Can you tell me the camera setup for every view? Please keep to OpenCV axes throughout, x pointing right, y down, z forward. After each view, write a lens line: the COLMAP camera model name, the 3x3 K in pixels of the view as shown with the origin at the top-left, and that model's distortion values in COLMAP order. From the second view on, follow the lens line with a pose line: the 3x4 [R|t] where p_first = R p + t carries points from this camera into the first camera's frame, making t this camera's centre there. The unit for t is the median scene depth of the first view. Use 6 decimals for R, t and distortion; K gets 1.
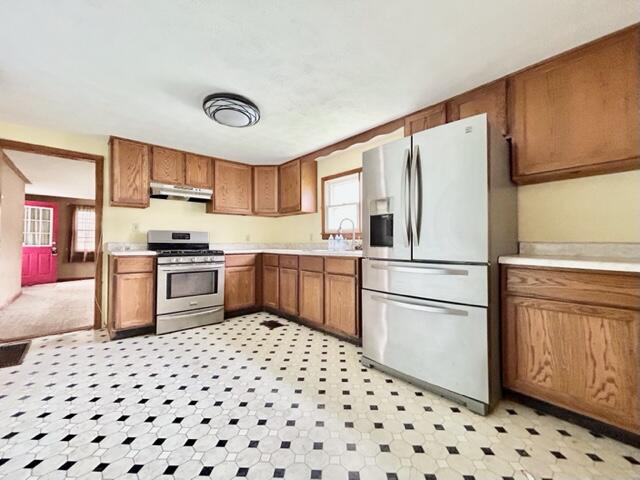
lens RADIAL K [[259.0, 0, 315.7], [0, 259.0, 242.2], [0, 0, 1]] dist [-0.011277, 0.000104]
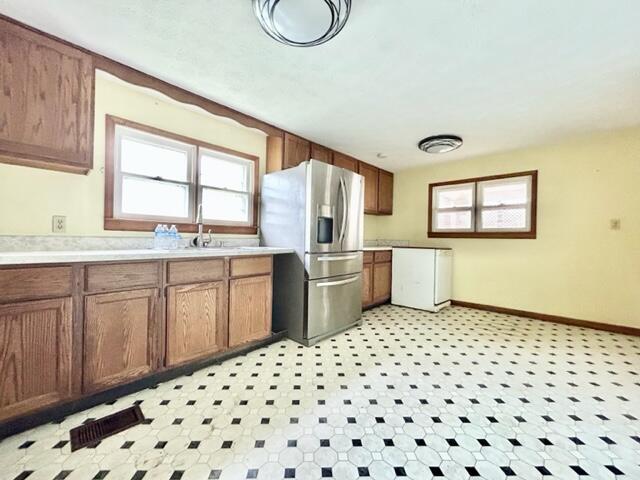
lens RADIAL K [[259.0, 0, 314.9], [0, 259.0, 241.6], [0, 0, 1]] dist [-0.011277, 0.000104]
pose [[-0.076739, -0.002632, 0.997048, -0.868174], [-0.014400, 0.999895, 0.001531, 0.011713], [-0.996947, -0.014240, -0.076769, 0.981644]]
